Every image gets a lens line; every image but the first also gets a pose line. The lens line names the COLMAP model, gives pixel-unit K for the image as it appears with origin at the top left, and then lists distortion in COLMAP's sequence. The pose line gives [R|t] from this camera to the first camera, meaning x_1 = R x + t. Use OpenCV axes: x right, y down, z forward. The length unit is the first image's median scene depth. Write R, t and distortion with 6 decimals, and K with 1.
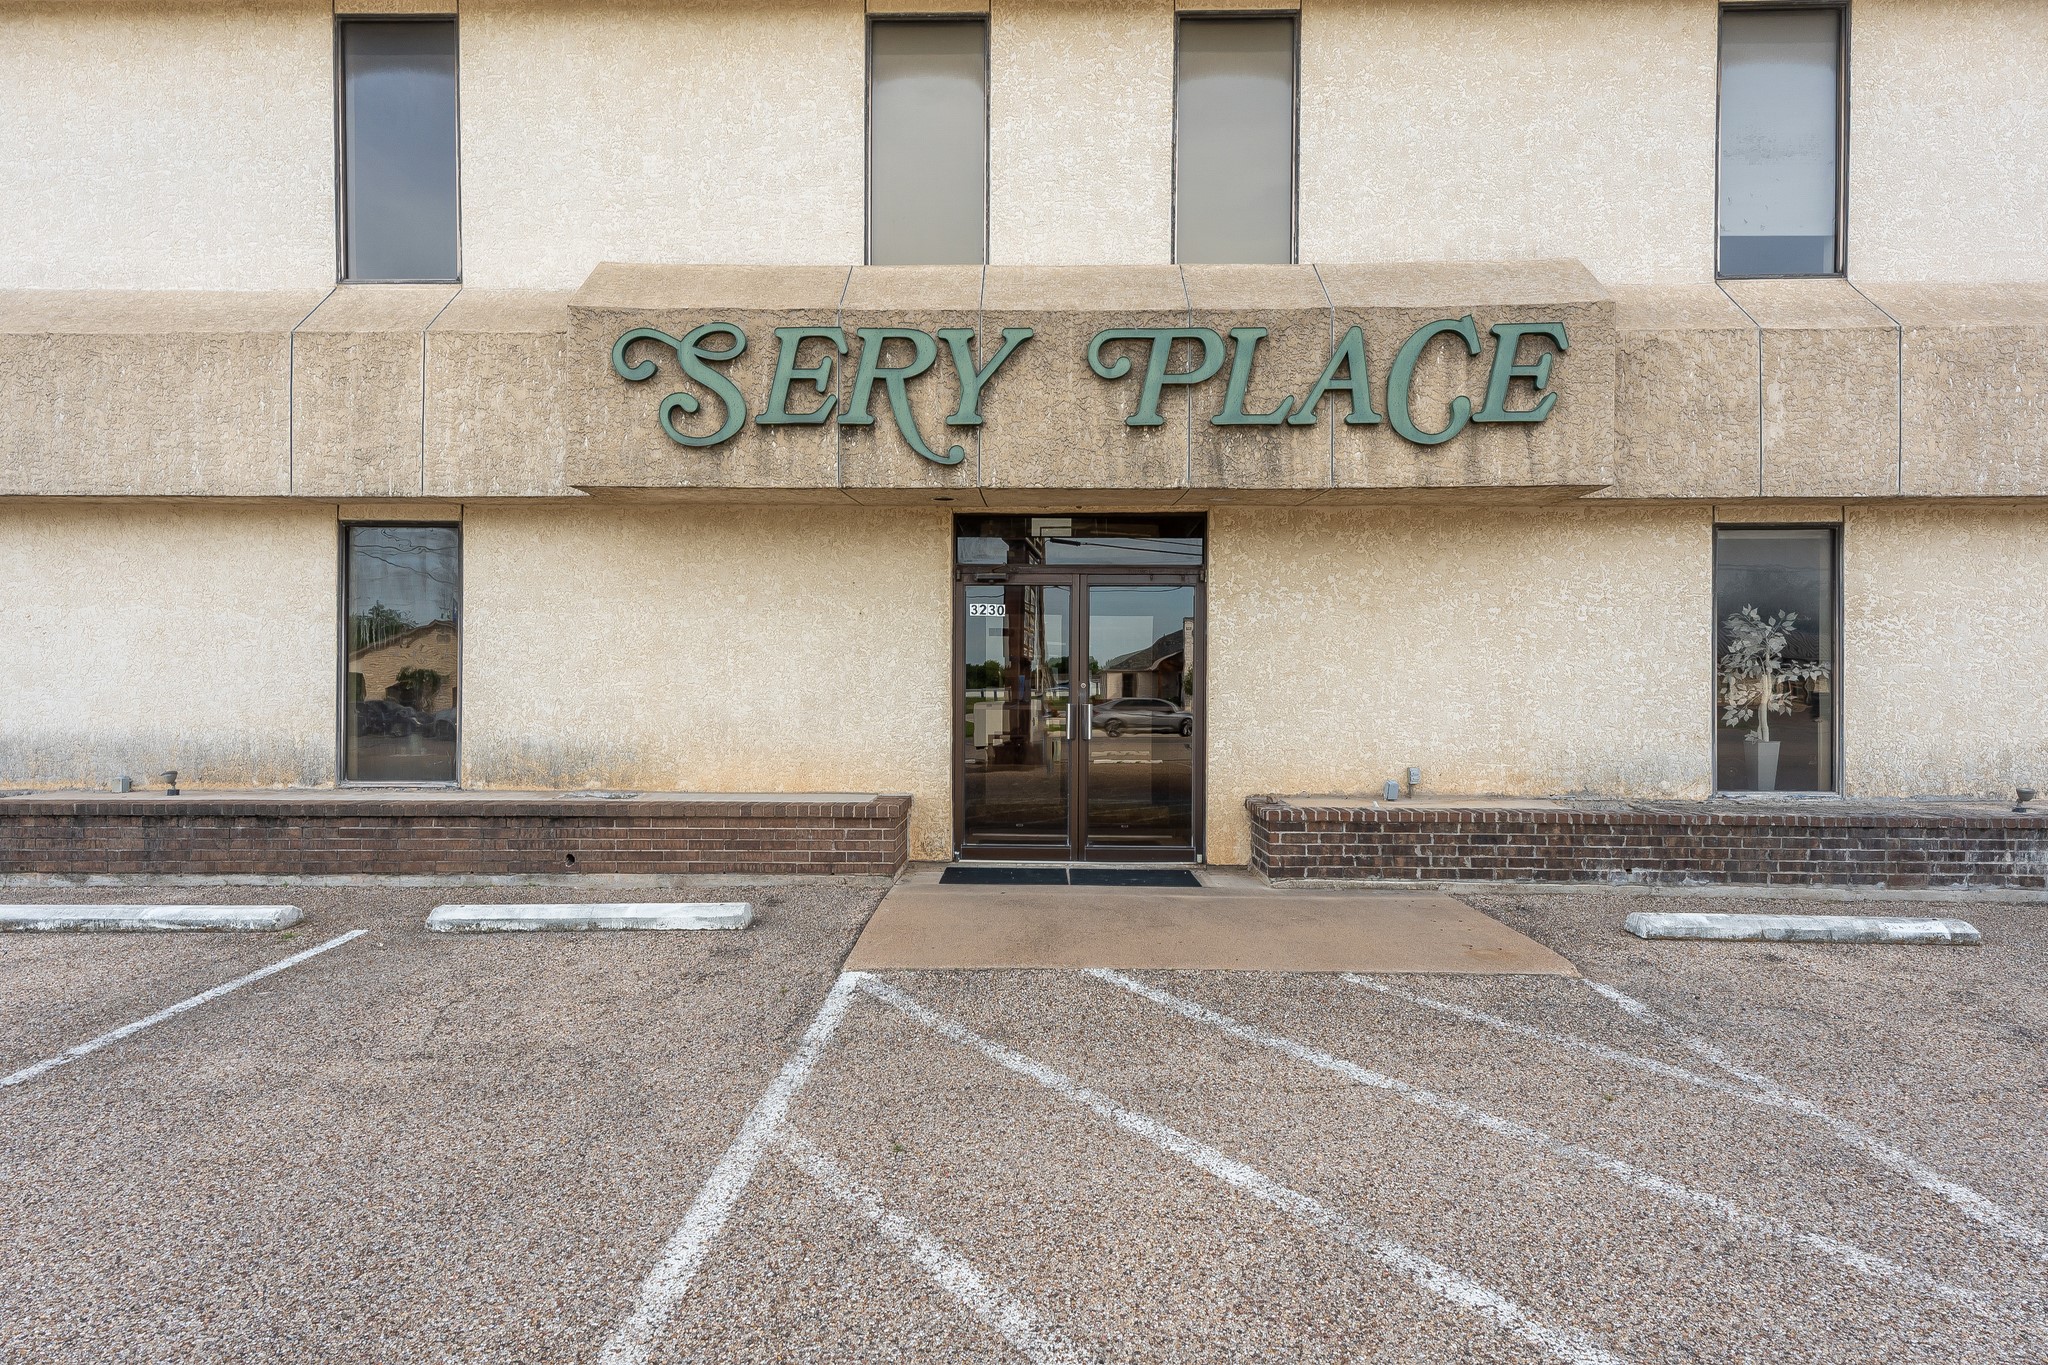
lens RADIAL K [[1073.7, 0, 1021.2], [0, 1073.7, 679.4], [0, 0, 1]] dist [0.013763, 0.000621]
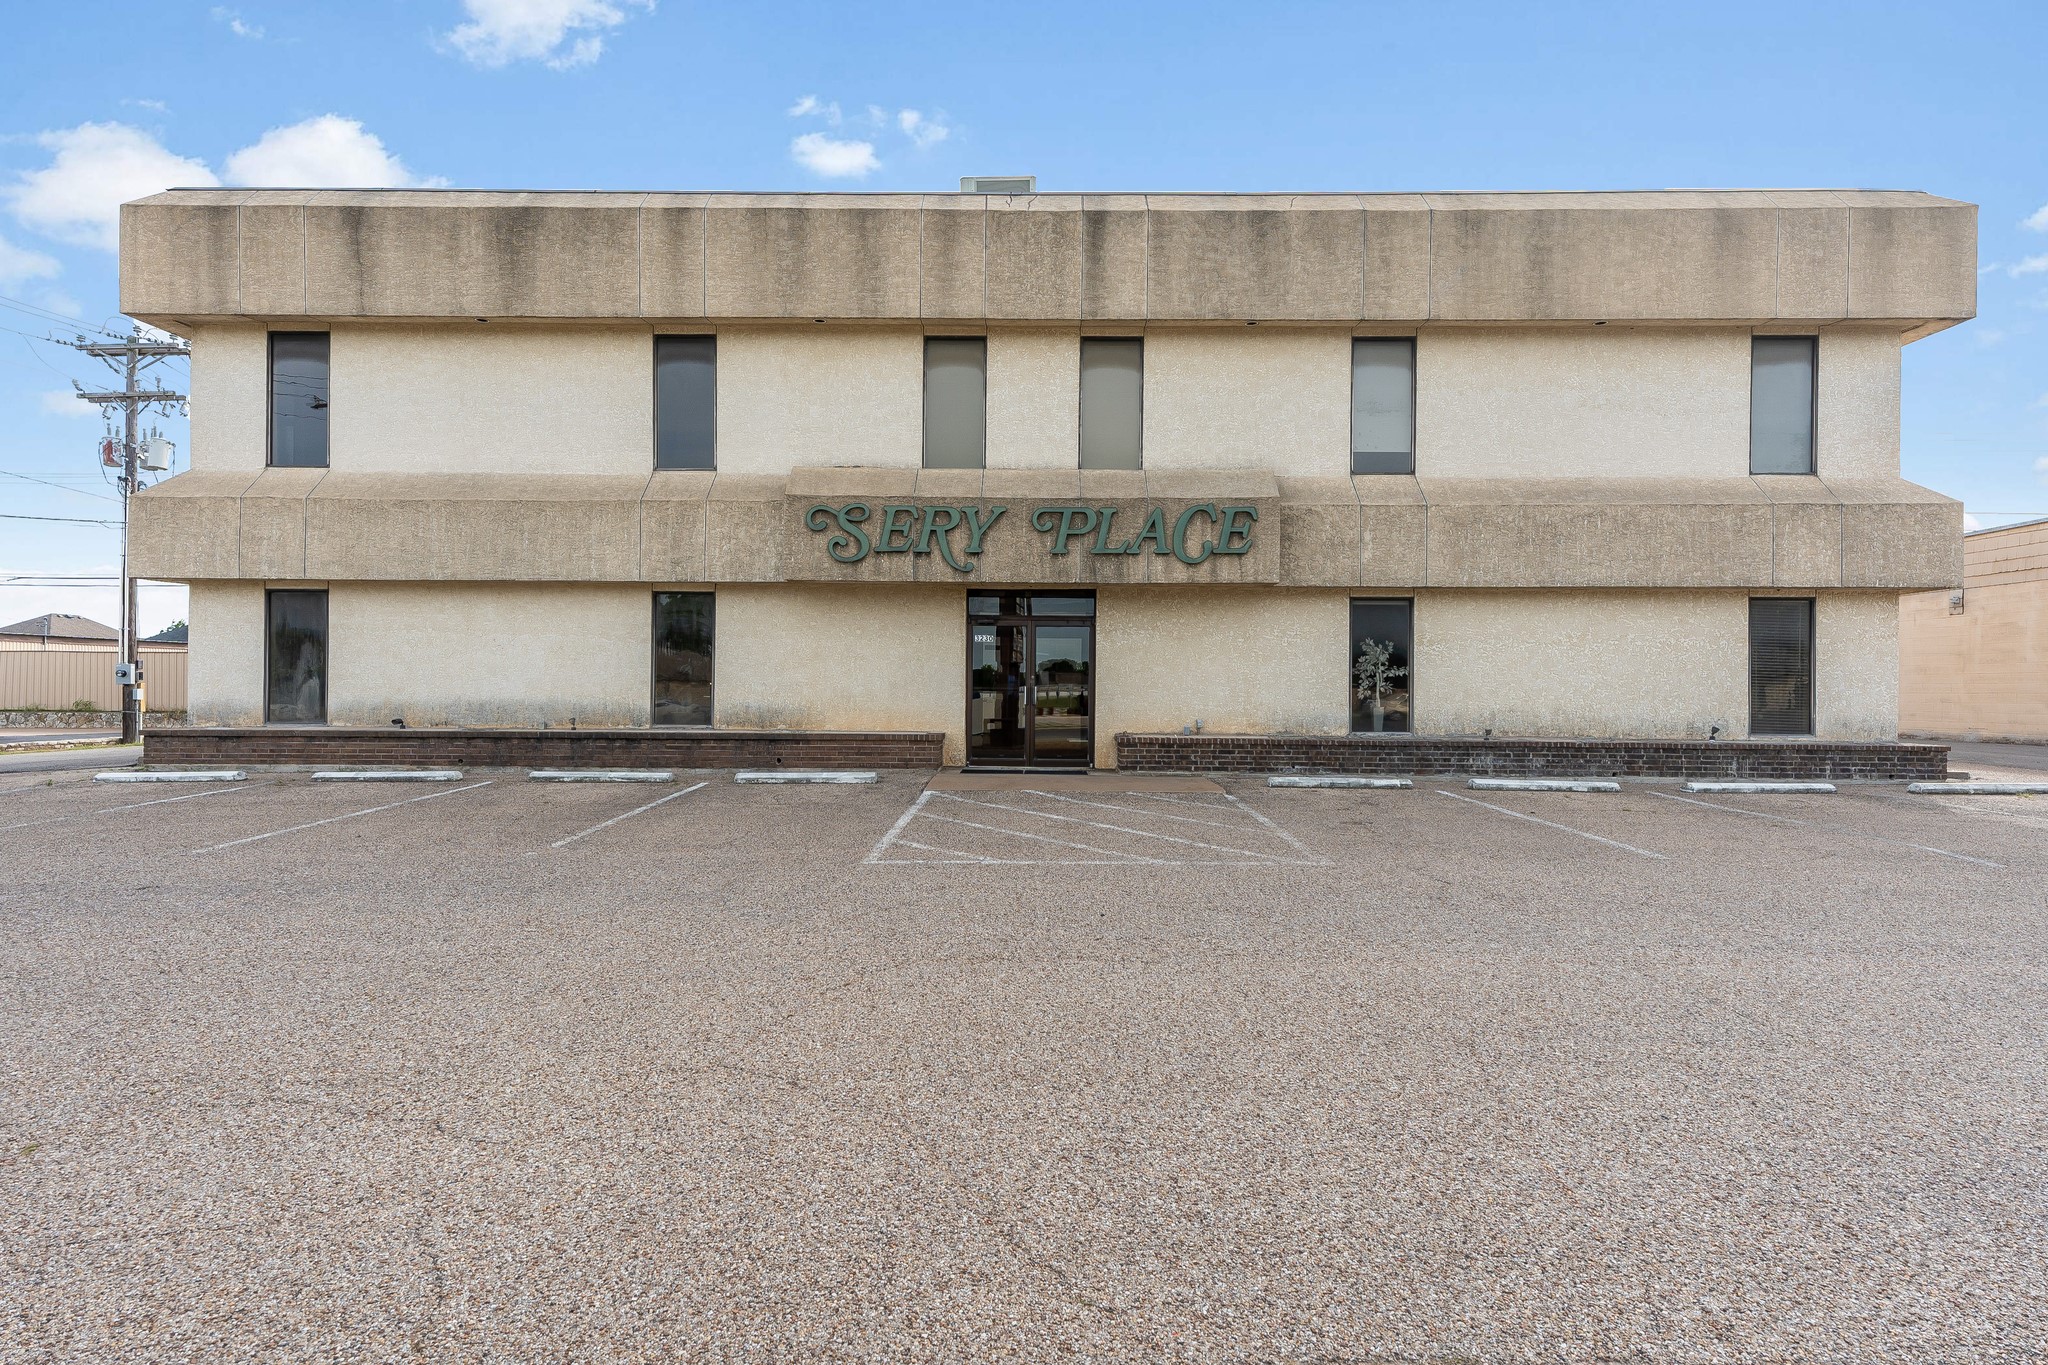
lens RADIAL K [[1073.7, 0, 1033.5], [0, 1073.7, 676.3], [0, 0, 1]] dist [0.013763, 0.000621]
pose [[0.999920, 0.004467, 0.011842, 0.037050], [-0.004400, 0.999974, -0.005736, 0.016004], [-0.011867, 0.005683, 0.999913, -0.998218]]
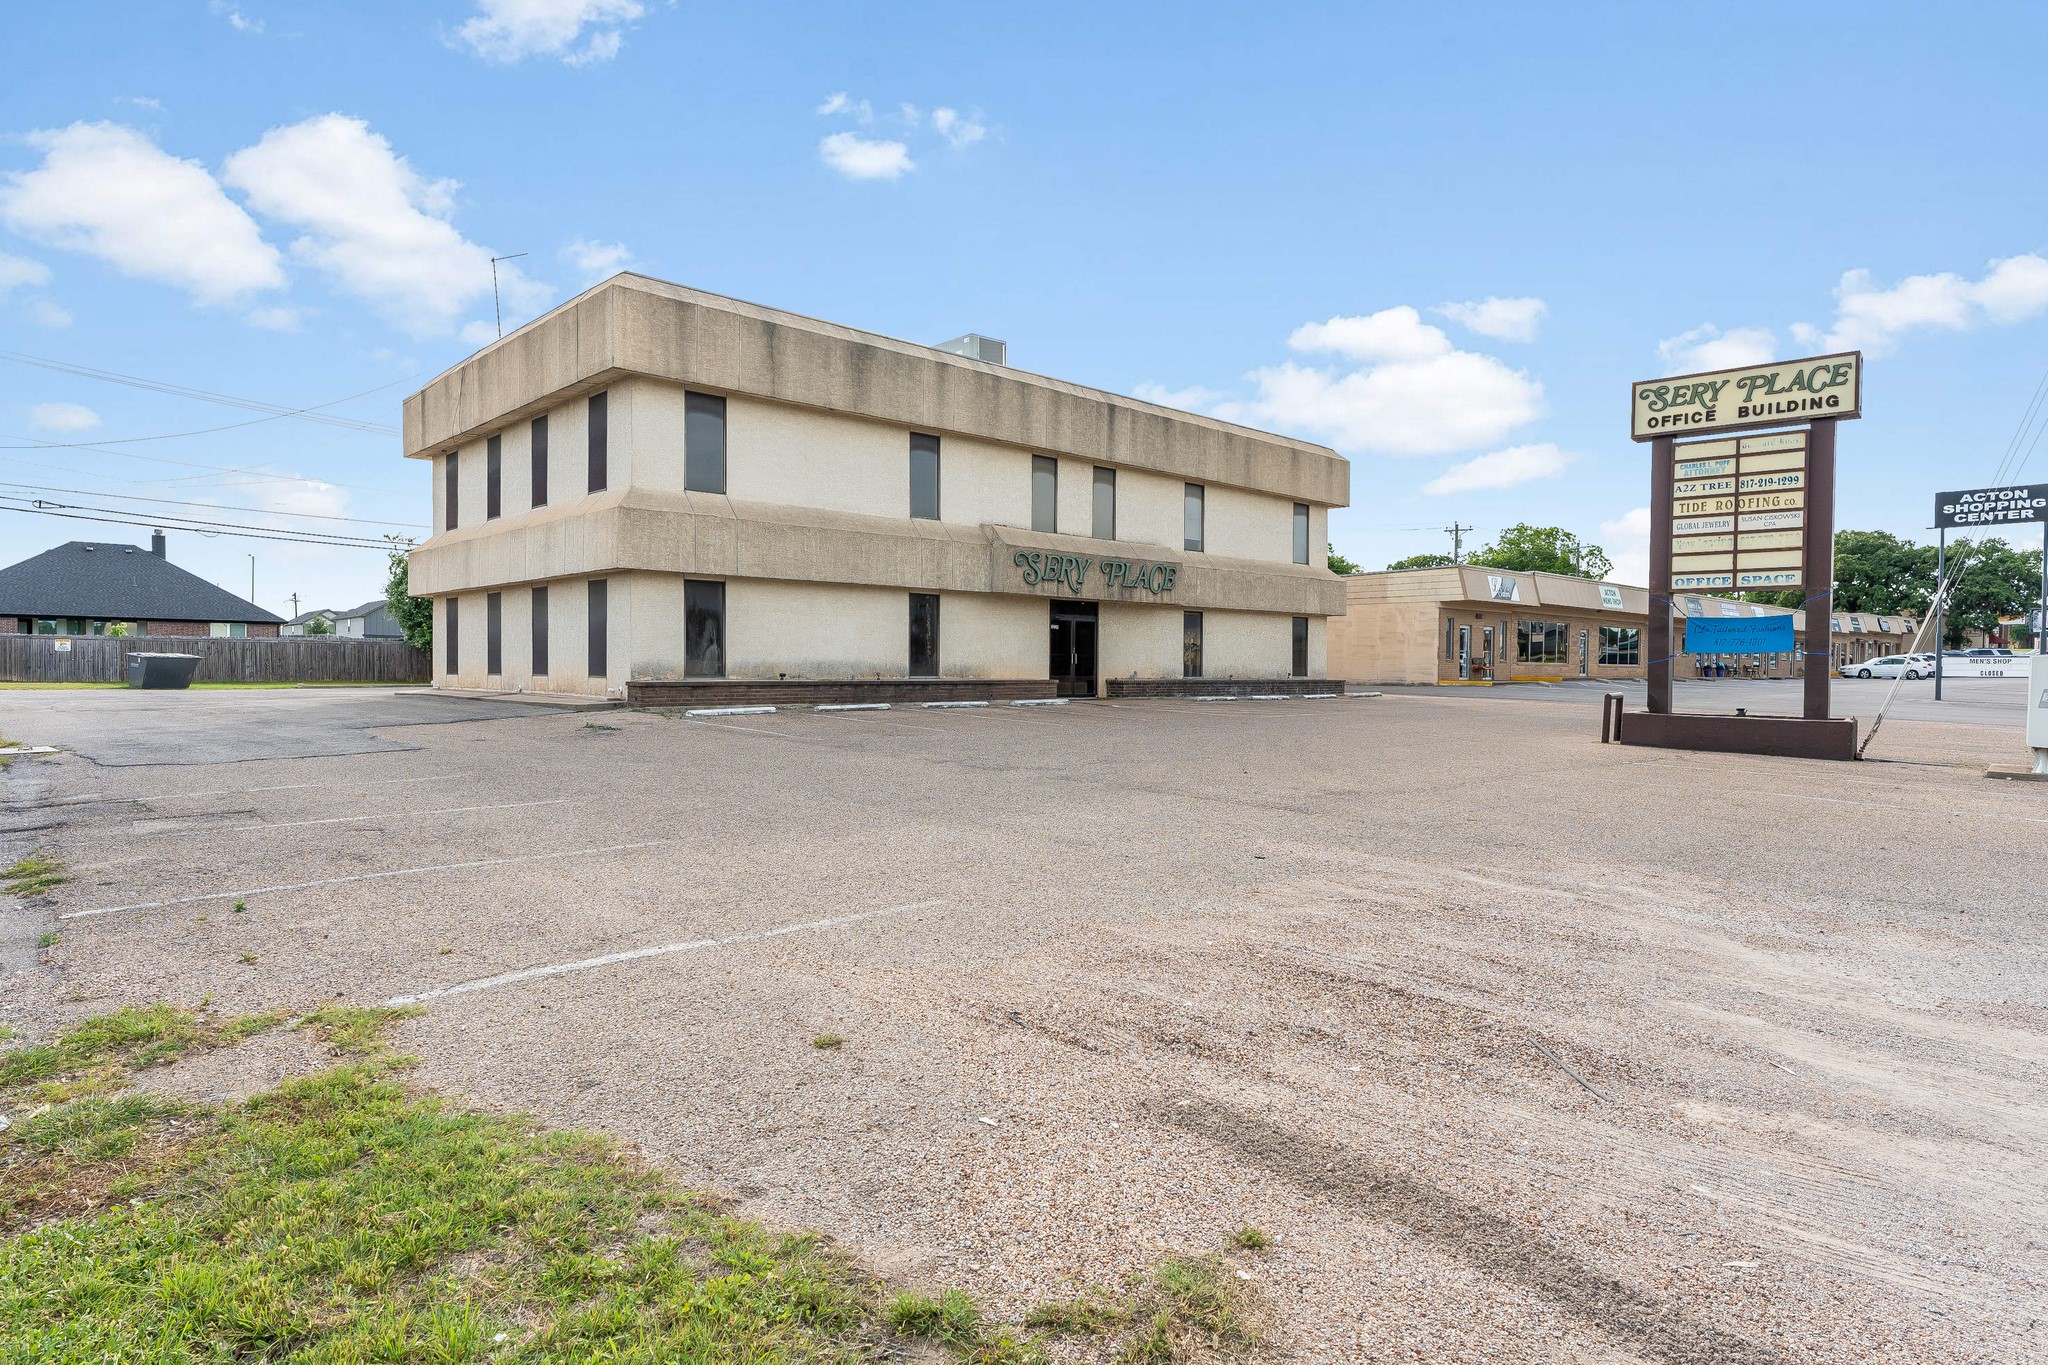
lens RADIAL K [[1087.3, 0, 1009.8], [0, 1087.3, 670.3], [0, 0, 1]] dist [0.007919, 0.007735]
pose [[0.729345, -0.000820, 0.684146, -2.694062], [-0.014115, 0.999768, 0.016246, 0.023777], [-0.684000, -0.021506, 0.729164, -1.579611]]
